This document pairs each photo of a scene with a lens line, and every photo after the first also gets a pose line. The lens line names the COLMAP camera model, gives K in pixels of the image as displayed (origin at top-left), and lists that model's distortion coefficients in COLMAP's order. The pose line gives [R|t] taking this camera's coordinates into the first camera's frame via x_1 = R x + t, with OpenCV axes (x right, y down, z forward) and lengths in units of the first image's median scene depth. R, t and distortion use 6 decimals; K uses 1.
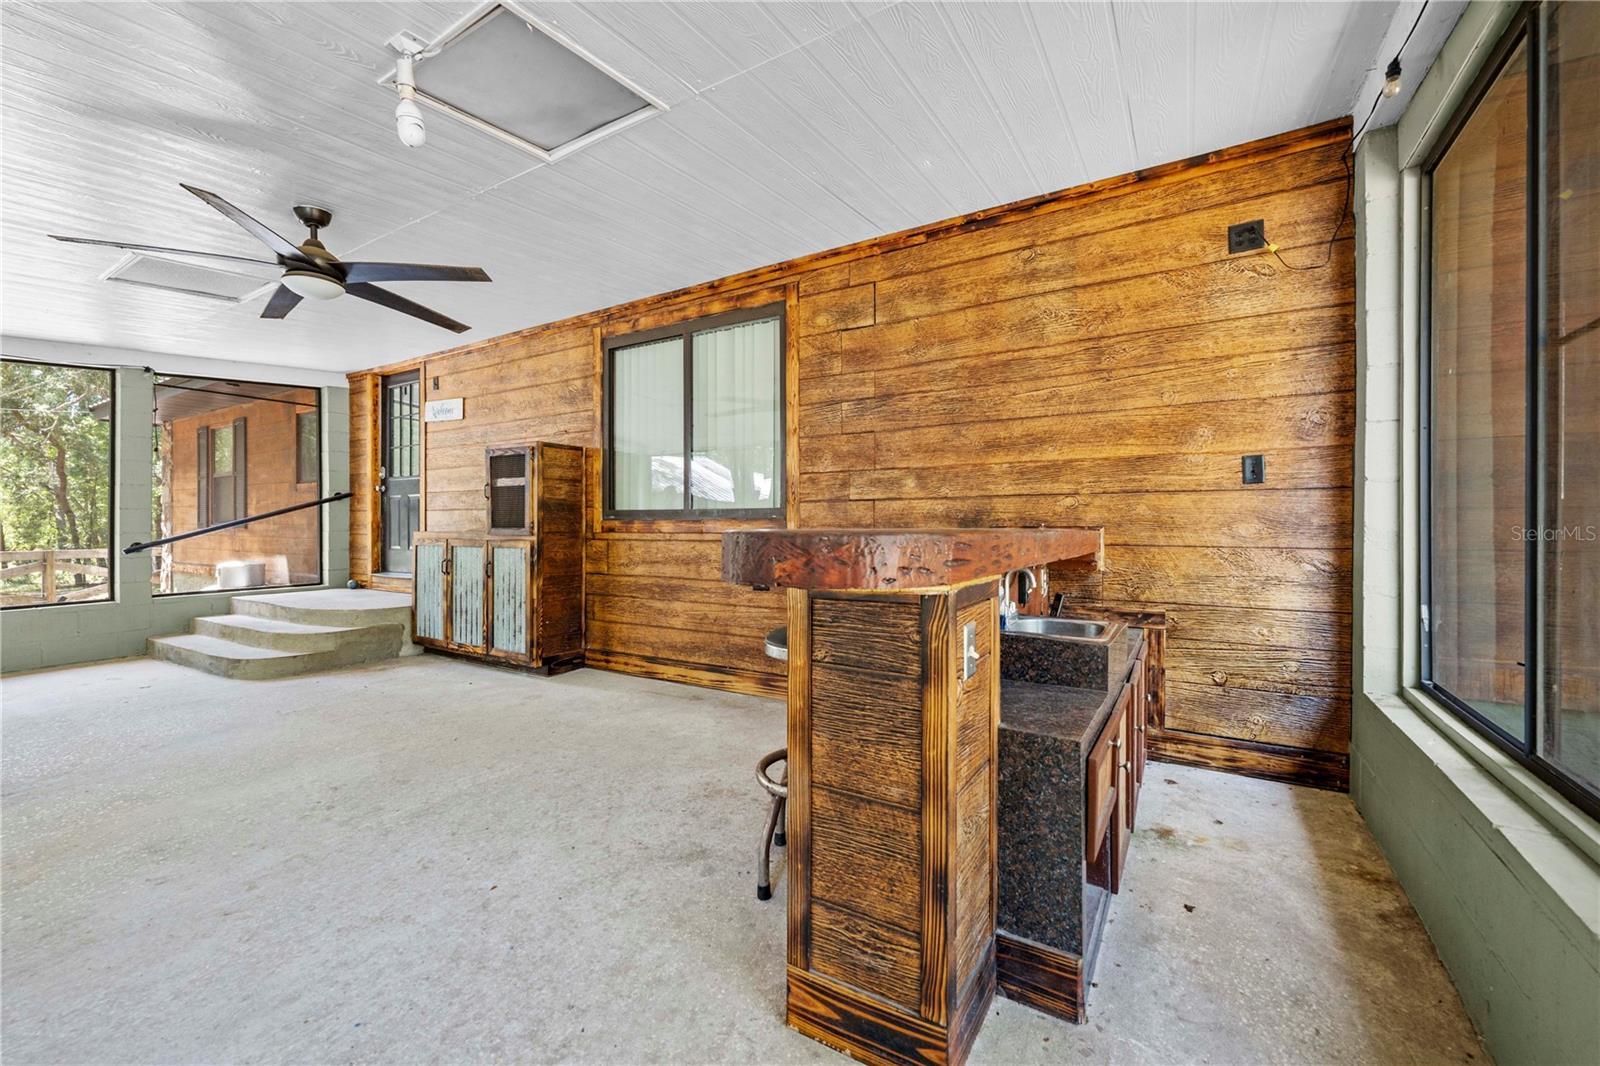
lens RADIAL K [[641.8, 0, 797.1], [0, 641.8, 521.9], [0, 0, 1]] dist [0.000431, -0.000056]
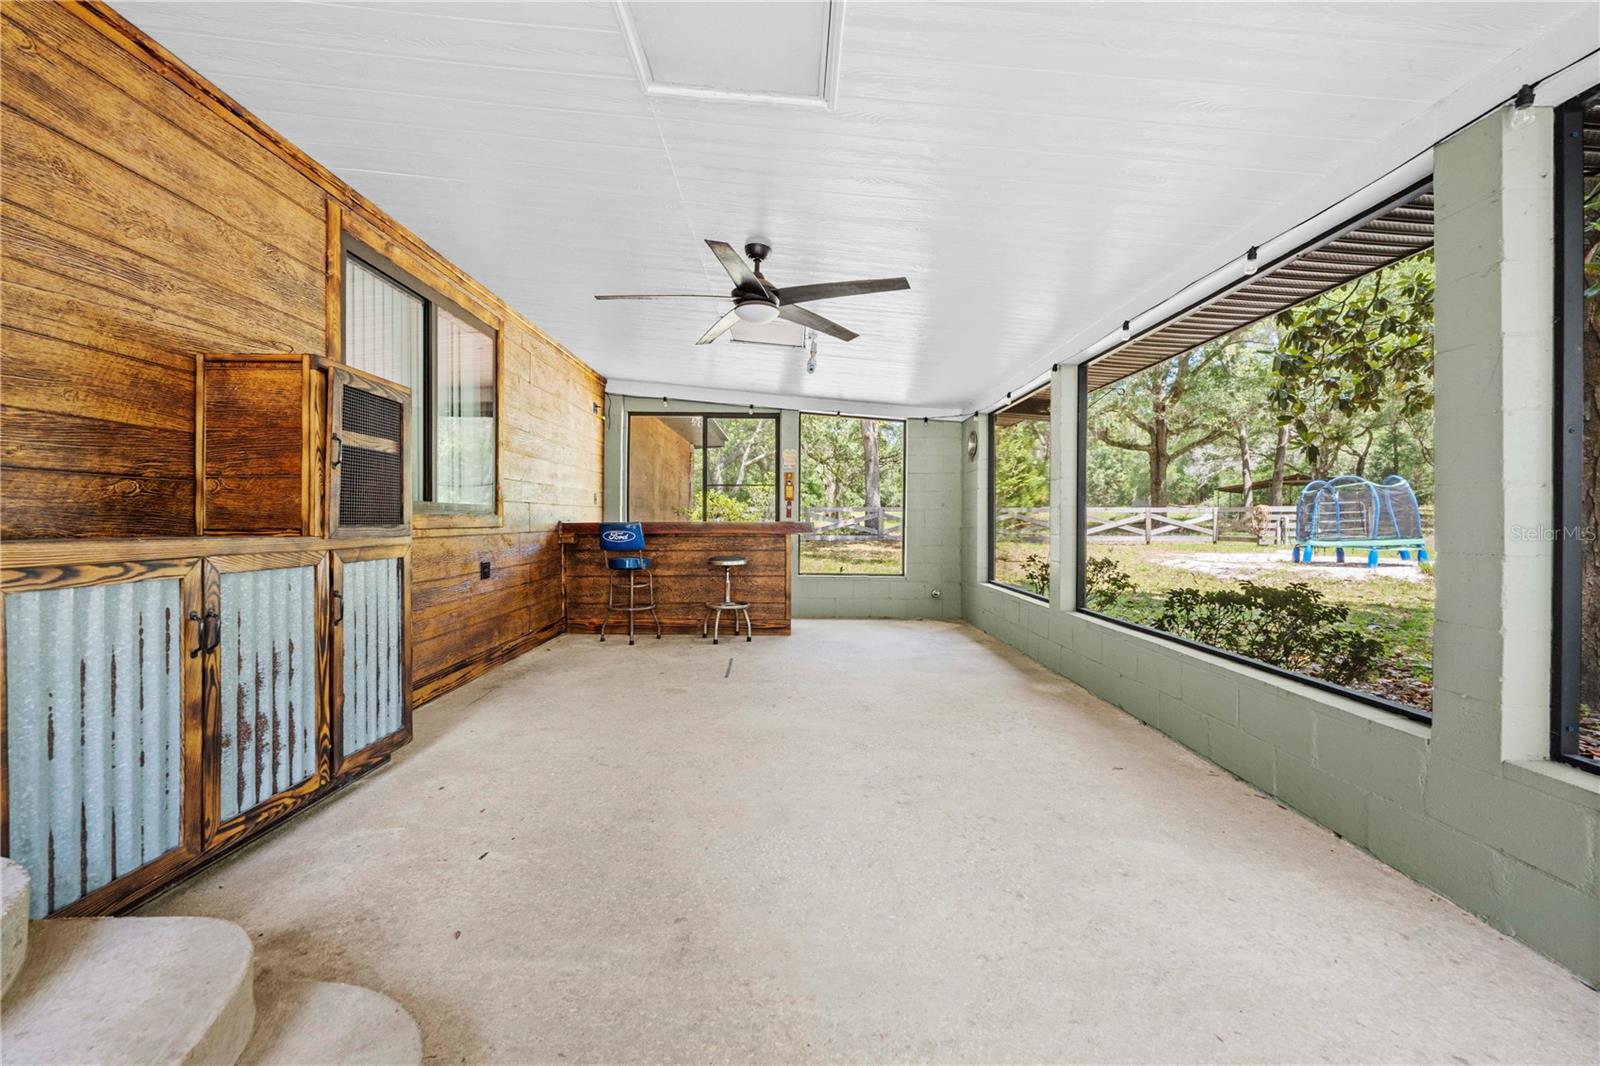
lens RADIAL K [[641.8, 0, 797.1], [0, 641.8, 521.9], [0, 0, 1]] dist [0.000431, -0.000056]
pose [[-0.530020, -0.002450, 0.847982, -1.090028], [-0.006695, 0.999977, -0.001295, 0.005189], [-0.847959, -0.006363, -0.530024, 0.955911]]
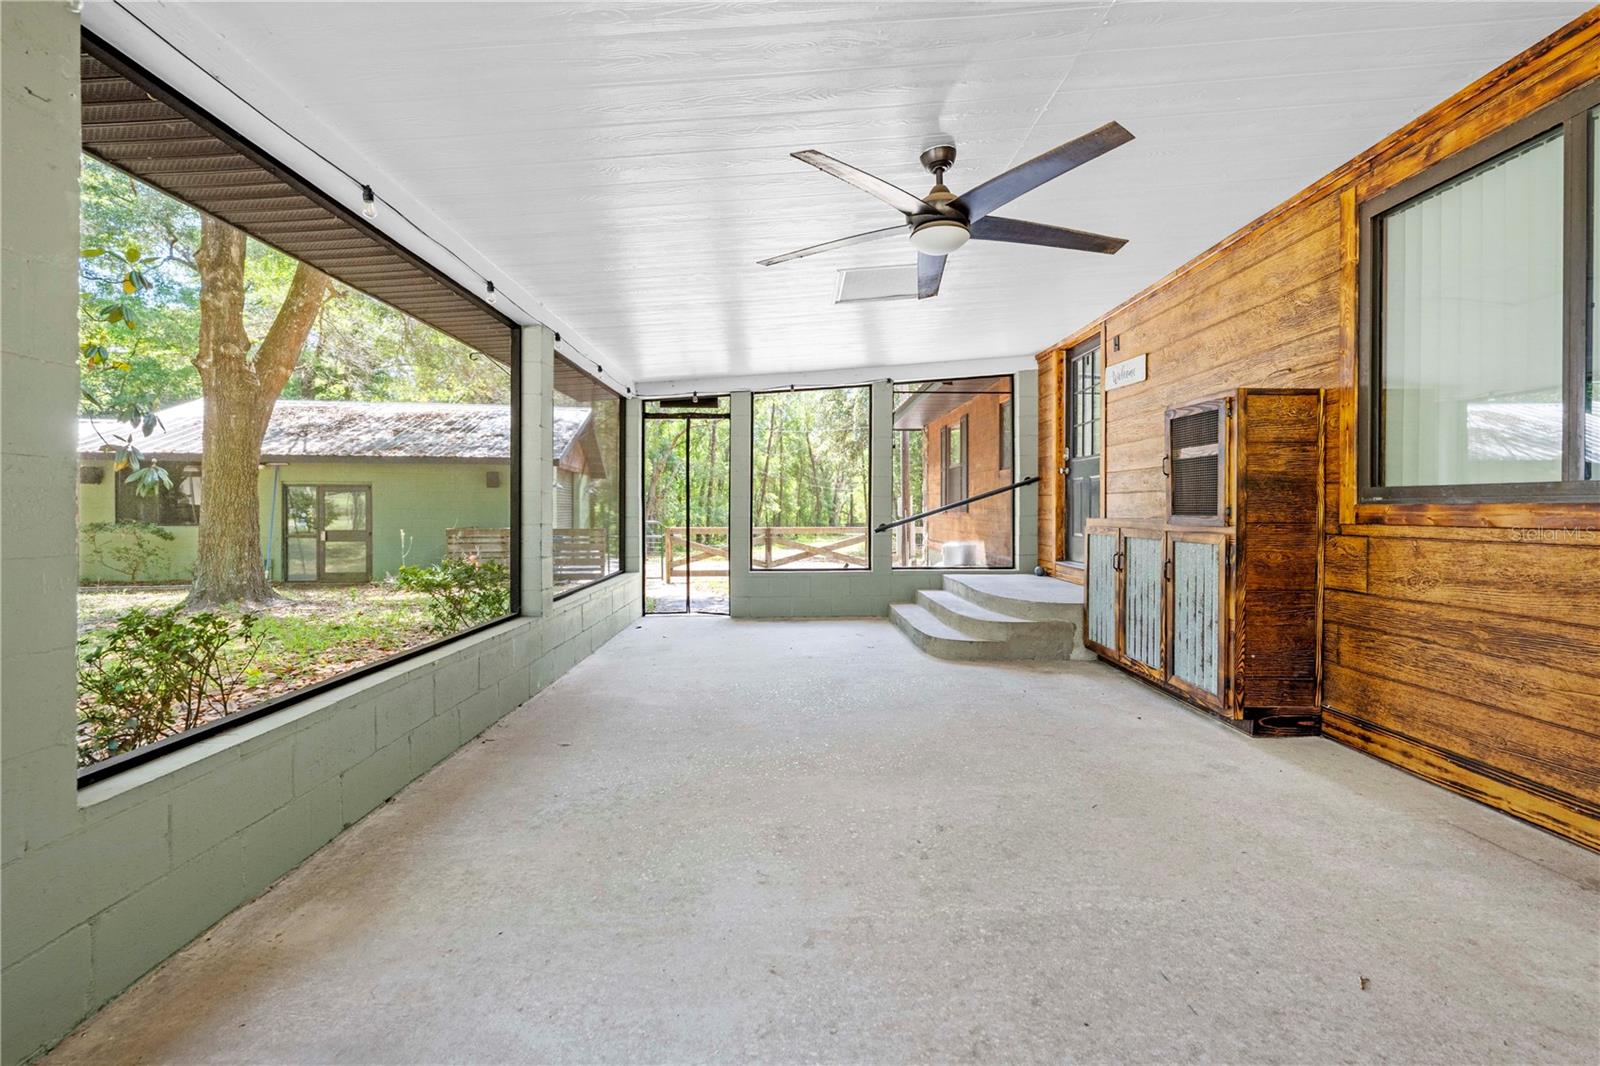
lens RADIAL K [[663.8, 0, 796.1], [0, 663.8, 512.4], [0, 0, 1]] dist [0.000150, -0.000019]
pose [[0.530360, 0.006987, -0.847744, -0.052136], [0.000482, 0.999963, 0.008543, -0.000253], [0.847772, -0.004939, 0.530337, 0.216456]]
